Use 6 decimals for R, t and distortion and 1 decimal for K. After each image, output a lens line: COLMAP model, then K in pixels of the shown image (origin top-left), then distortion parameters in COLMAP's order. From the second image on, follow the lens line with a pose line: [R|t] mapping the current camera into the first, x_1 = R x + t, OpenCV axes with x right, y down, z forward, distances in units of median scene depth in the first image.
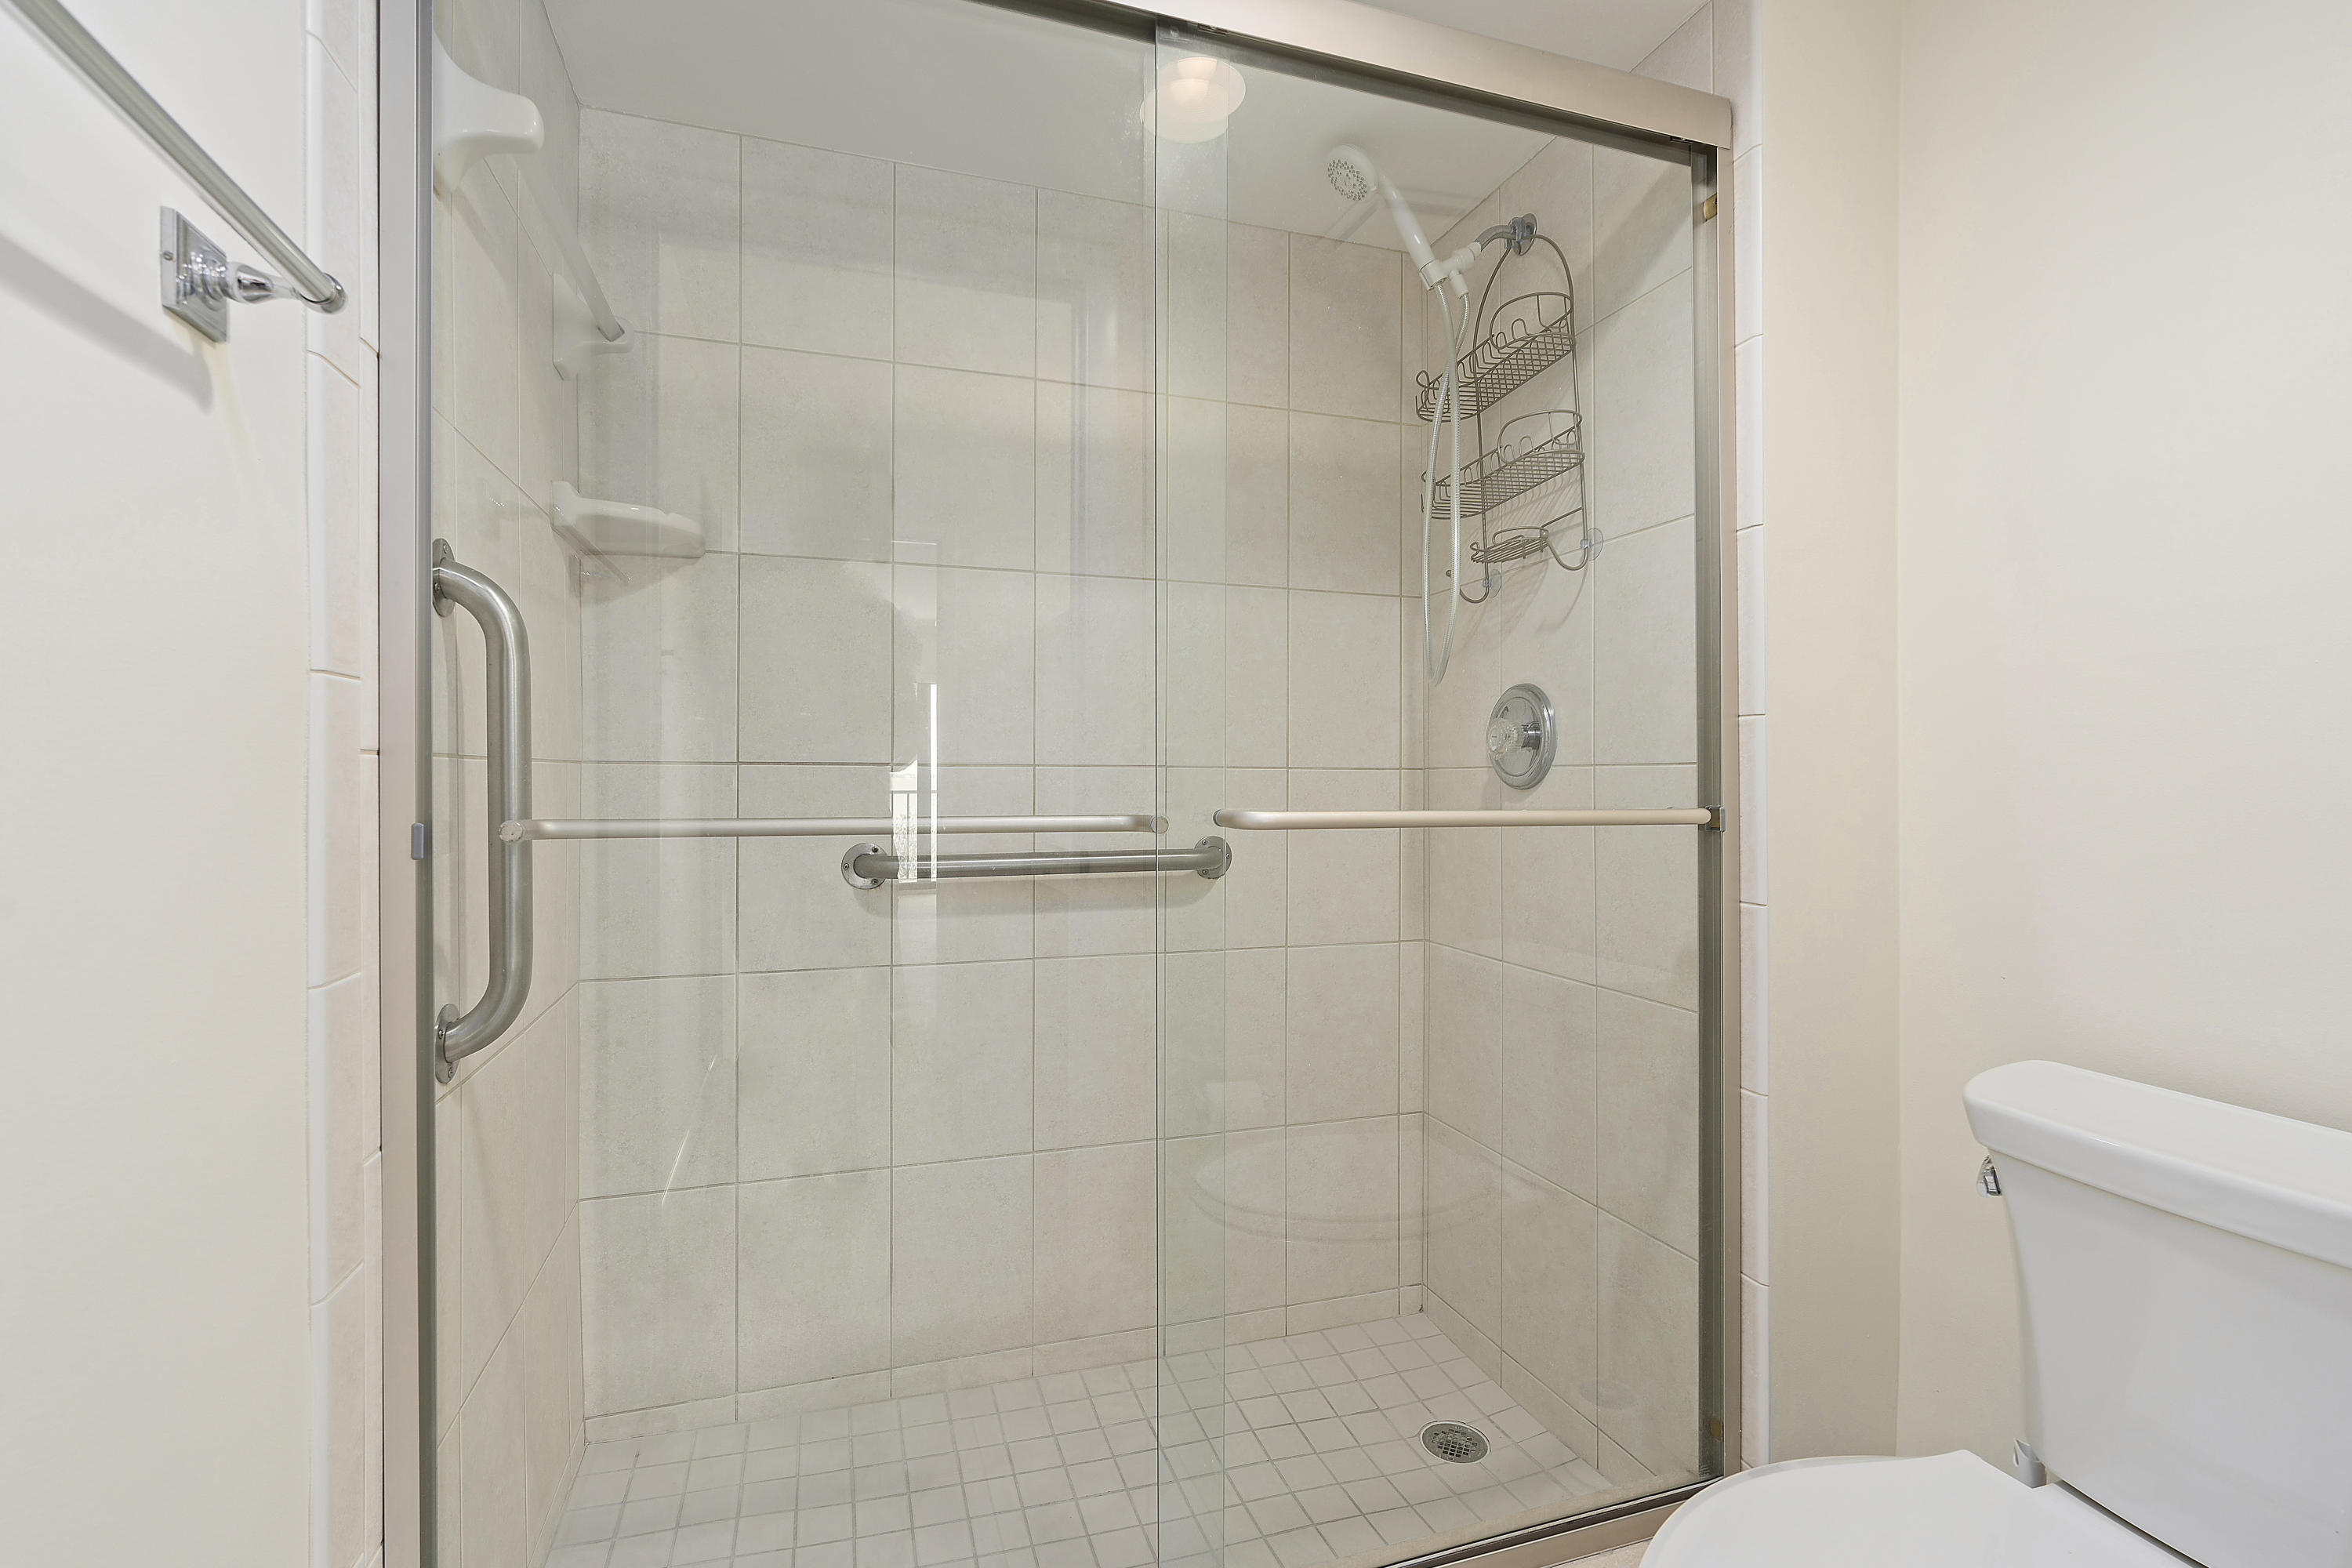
lens RADIAL K [[1066.8, 0, 1177.9], [0, 1066.8, 781.1], [0, 0, 1]] dist [-0.002613, -0.000185]
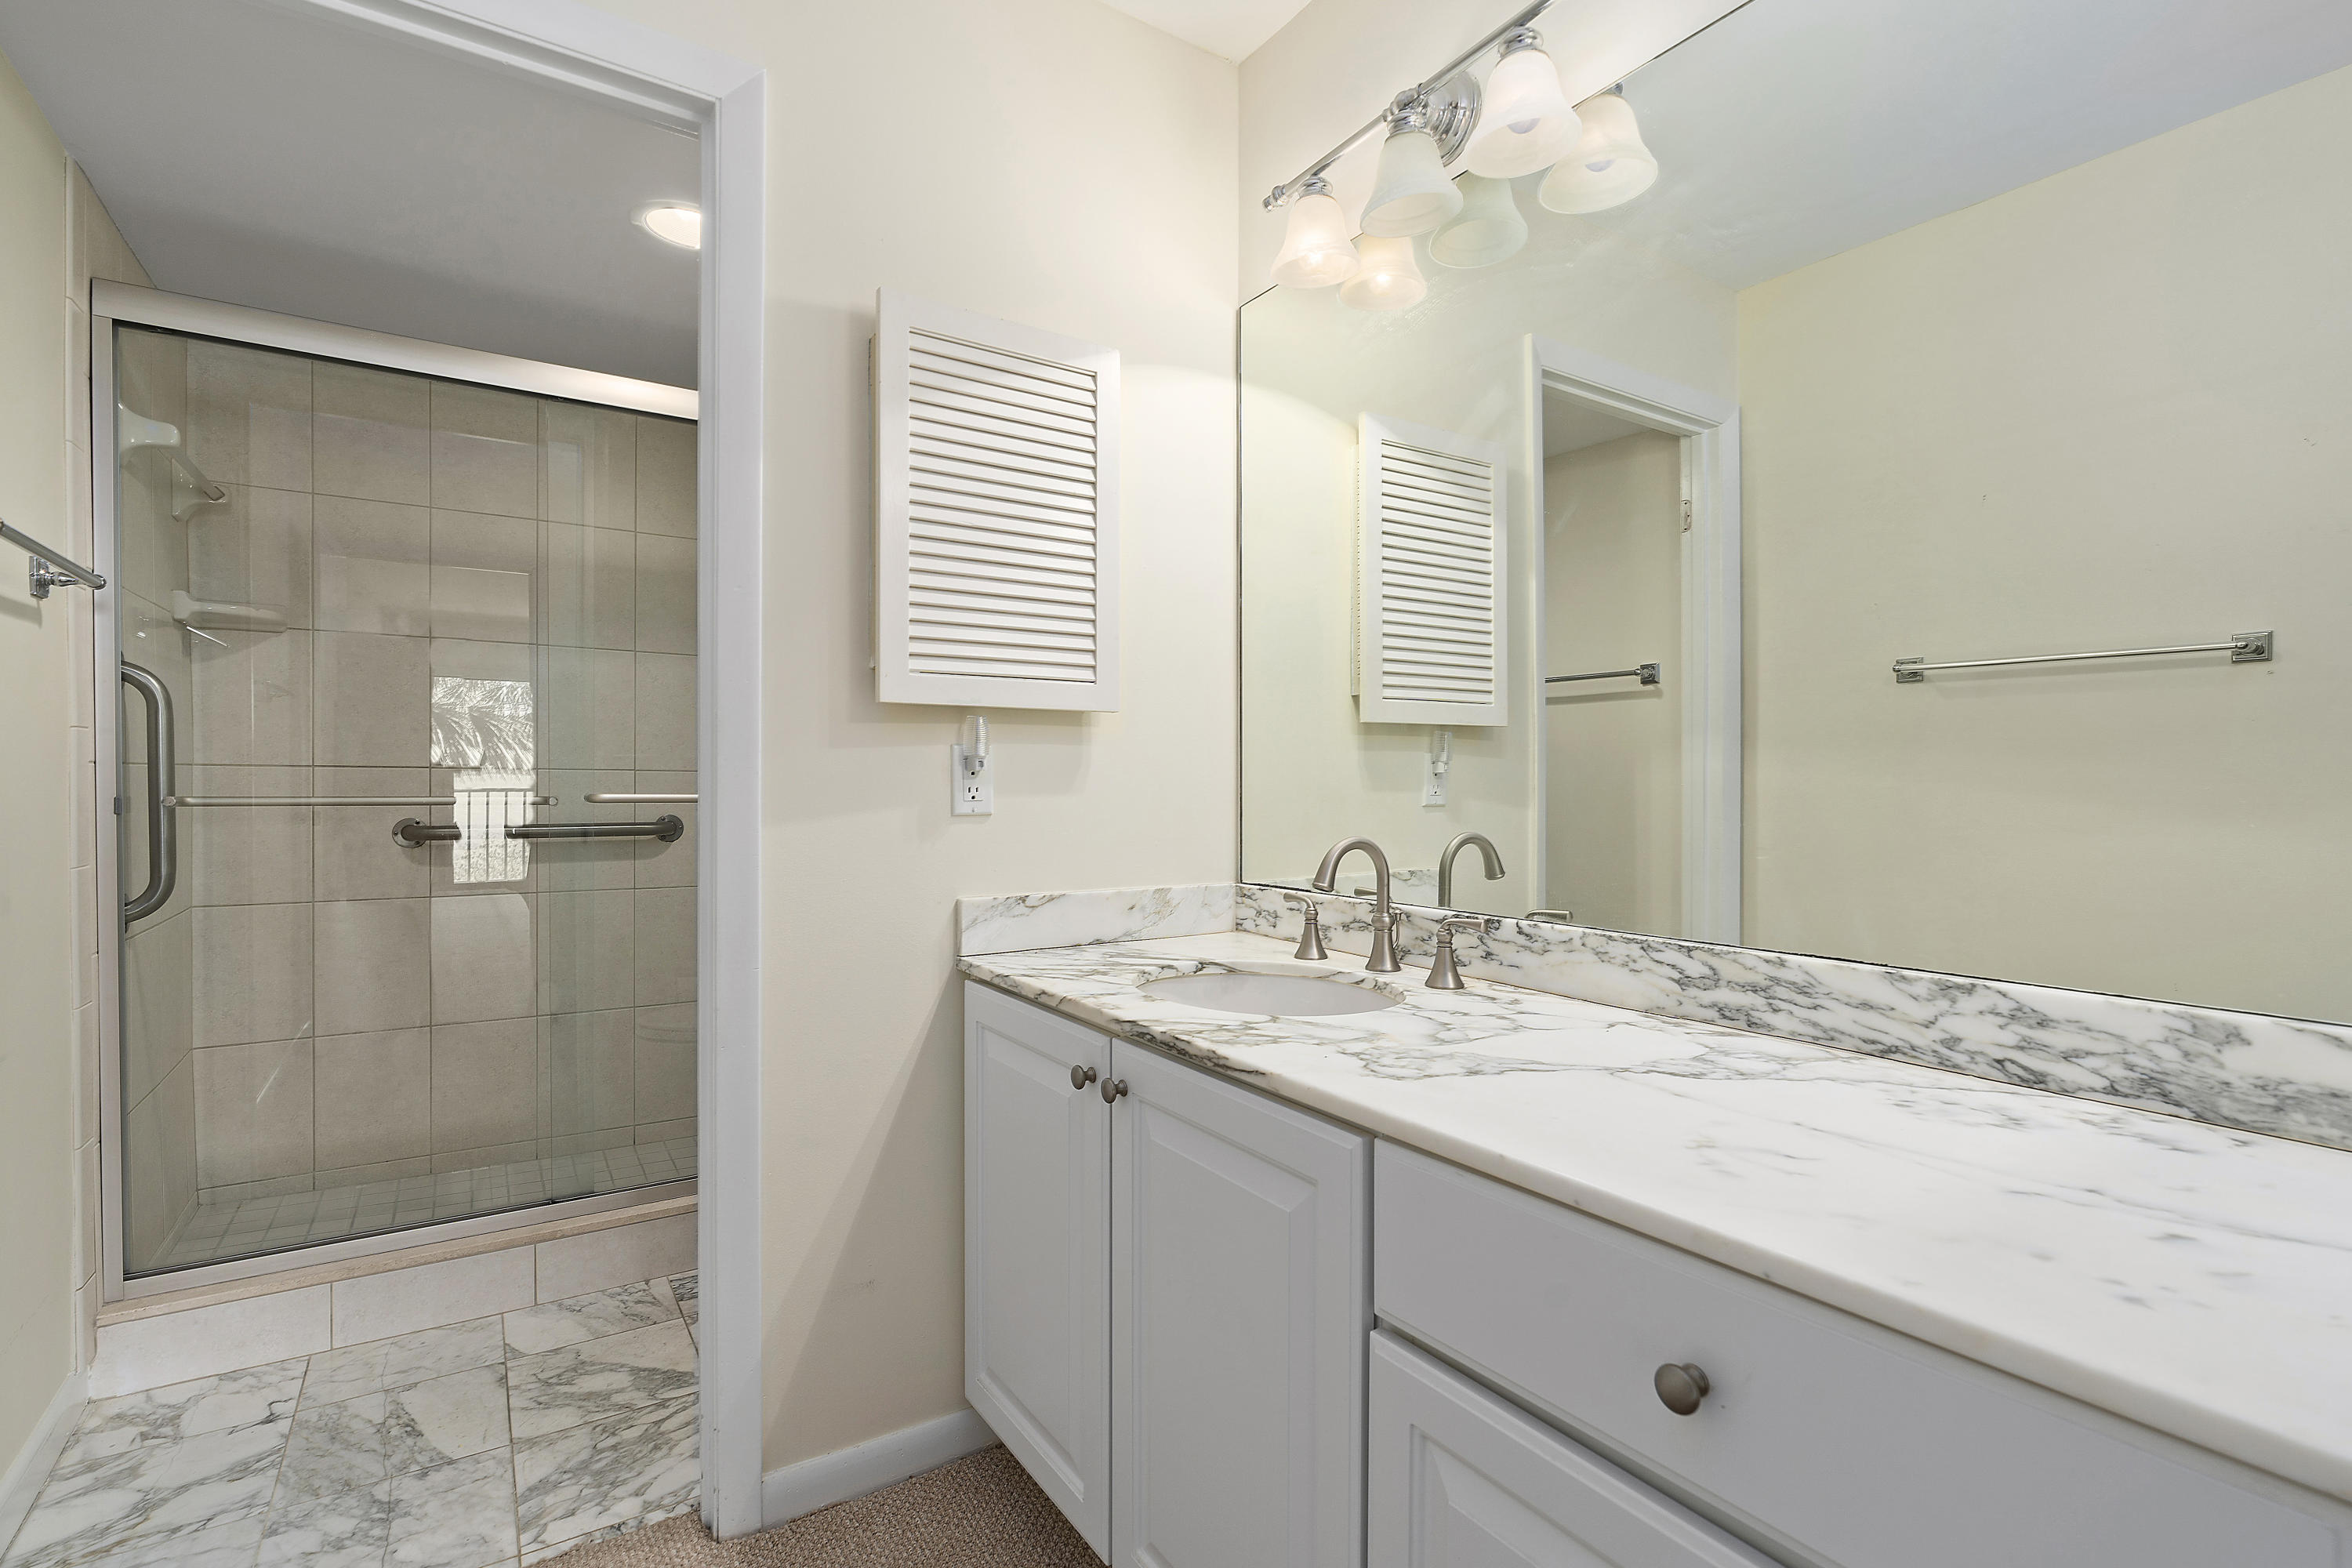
lens RADIAL K [[1099.5, 0, 1188.3], [0, 1099.5, 795.2], [0, 0, 1]] dist [-0.001793, 0.000992]
pose [[0.966660, -0.000251, 0.256063, 0.509553], [-0.002960, 0.999922, 0.012157, 0.002595], [-0.256046, -0.012510, 0.966584, -1.082199]]
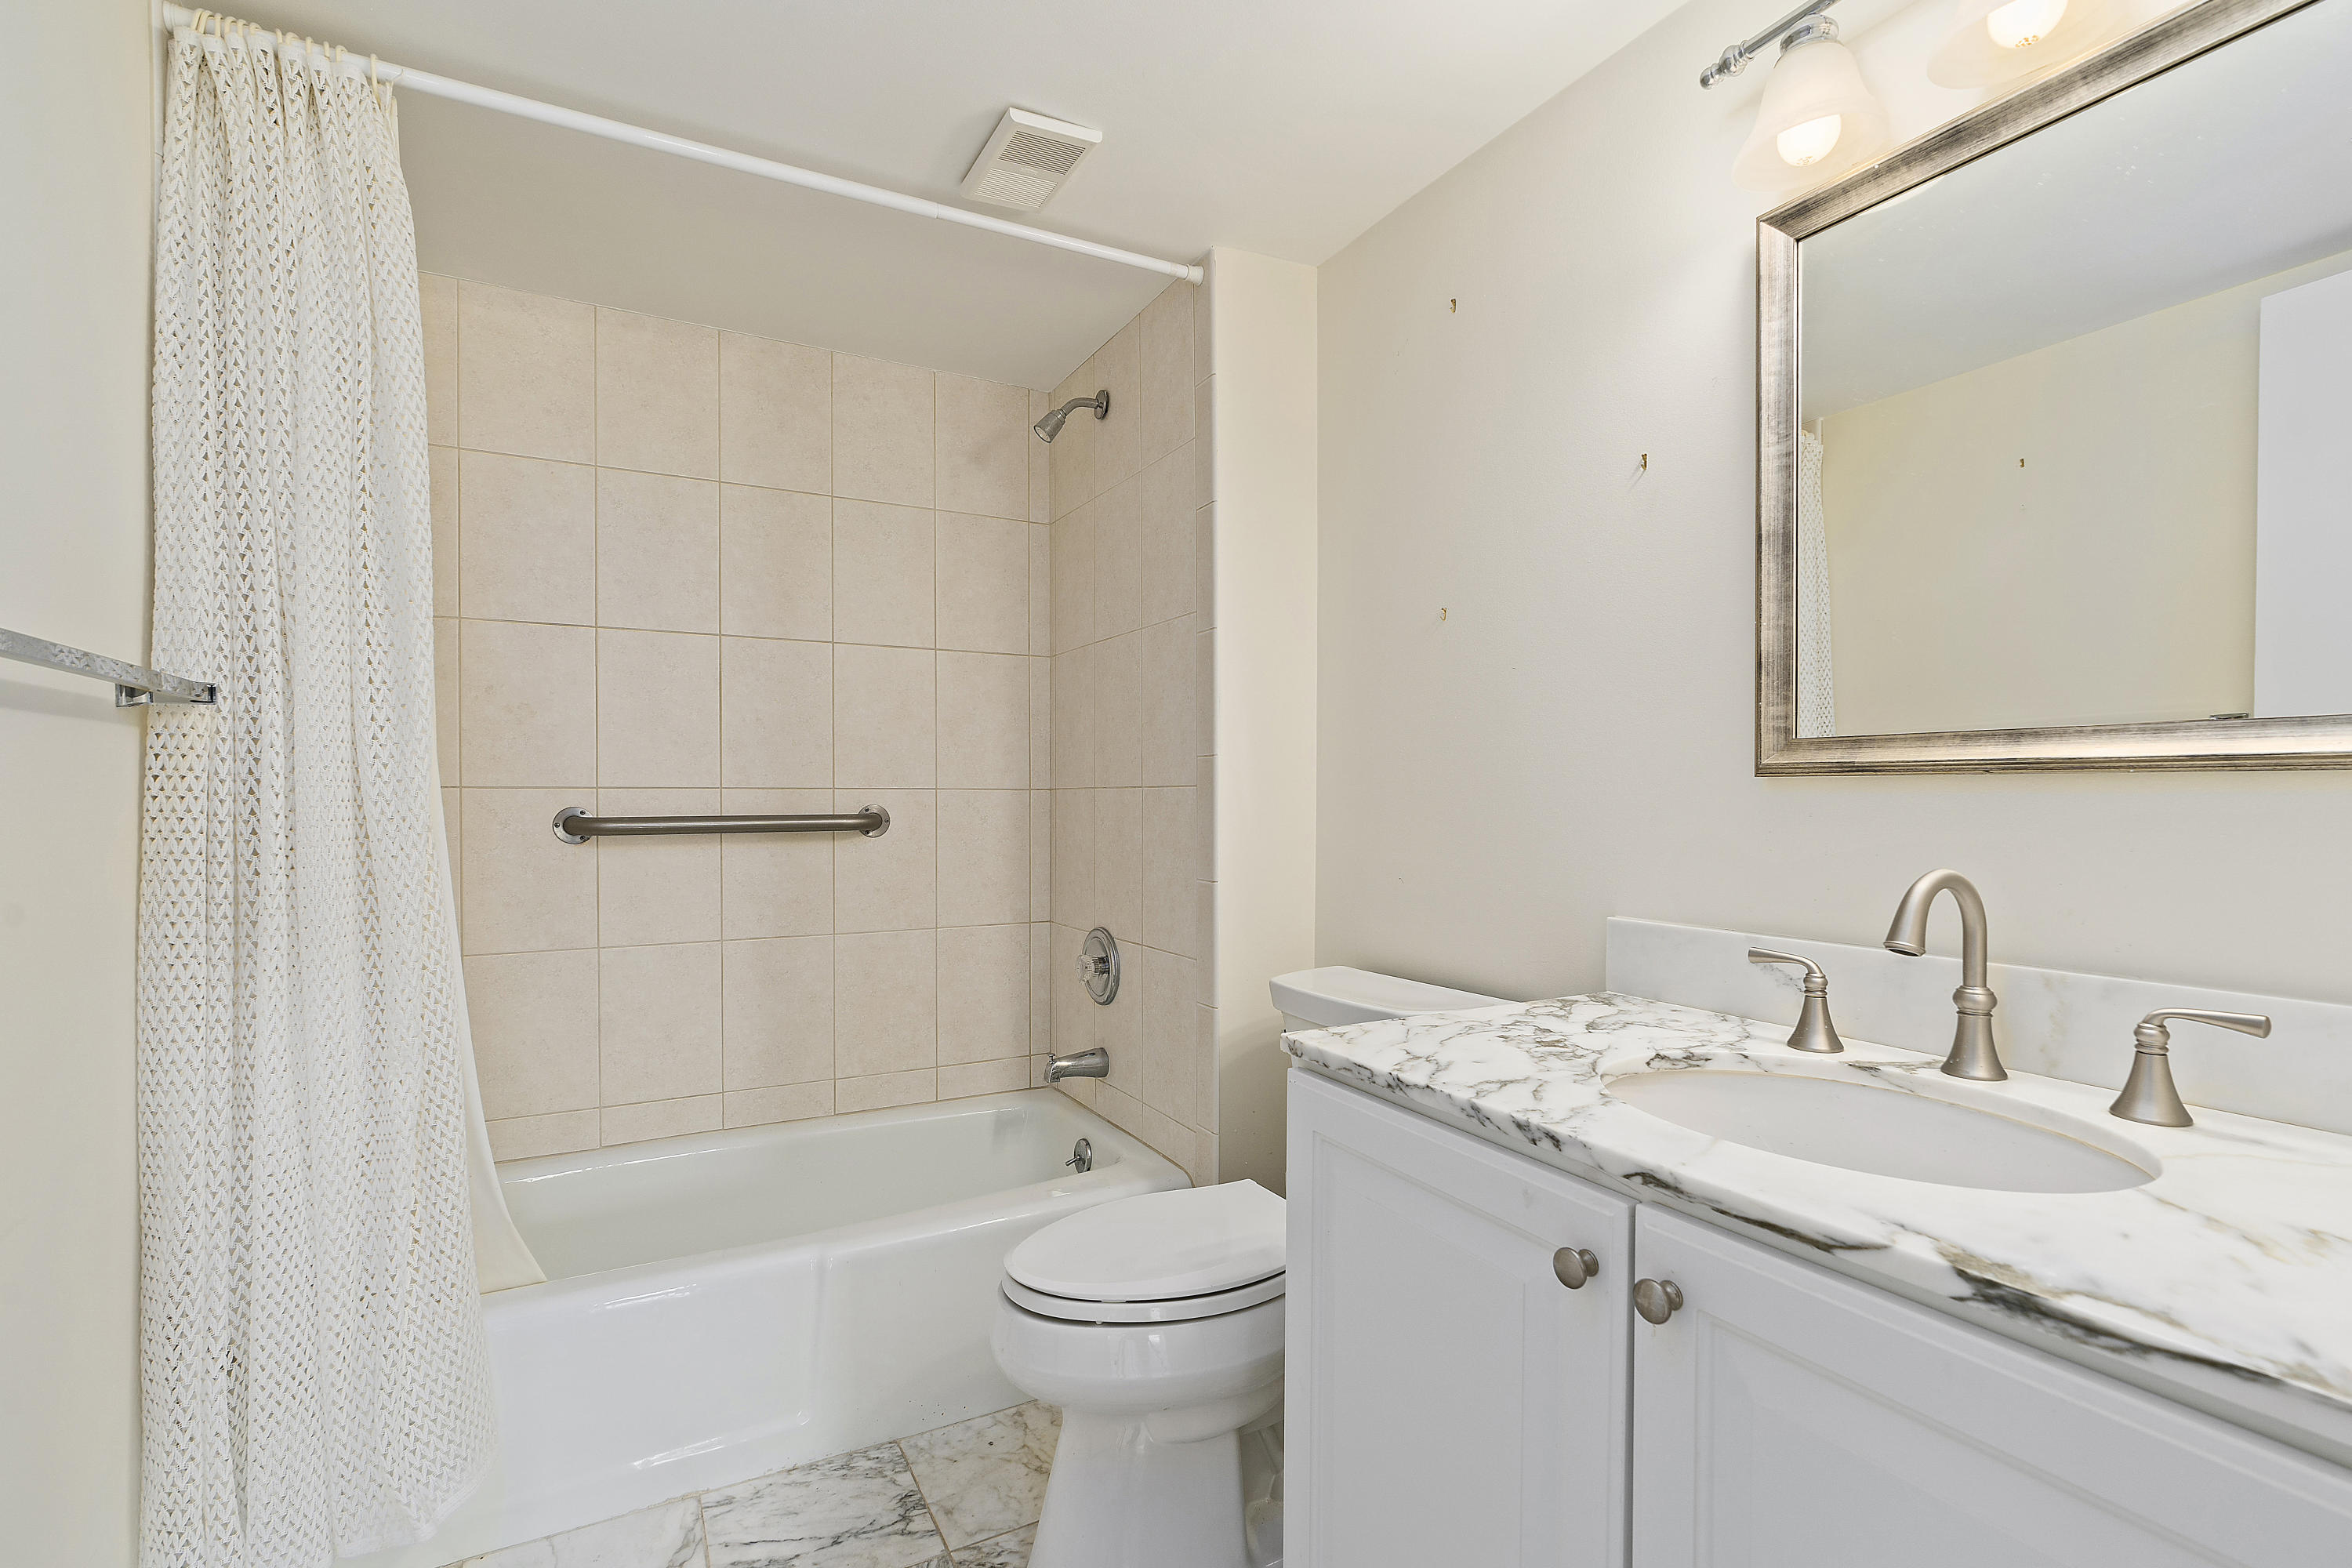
lens RADIAL K [[1072.7, 0, 1189.2], [0, 1072.7, 785.1], [0, 0, 1]] dist [-0.001077, 0.000256]
pose [[0.986597, 0.002123, 0.163163, 0.357784], [-0.002628, 0.999992, 0.002877, 0.002956], [-0.163156, -0.003268, 0.986595, -0.627998]]
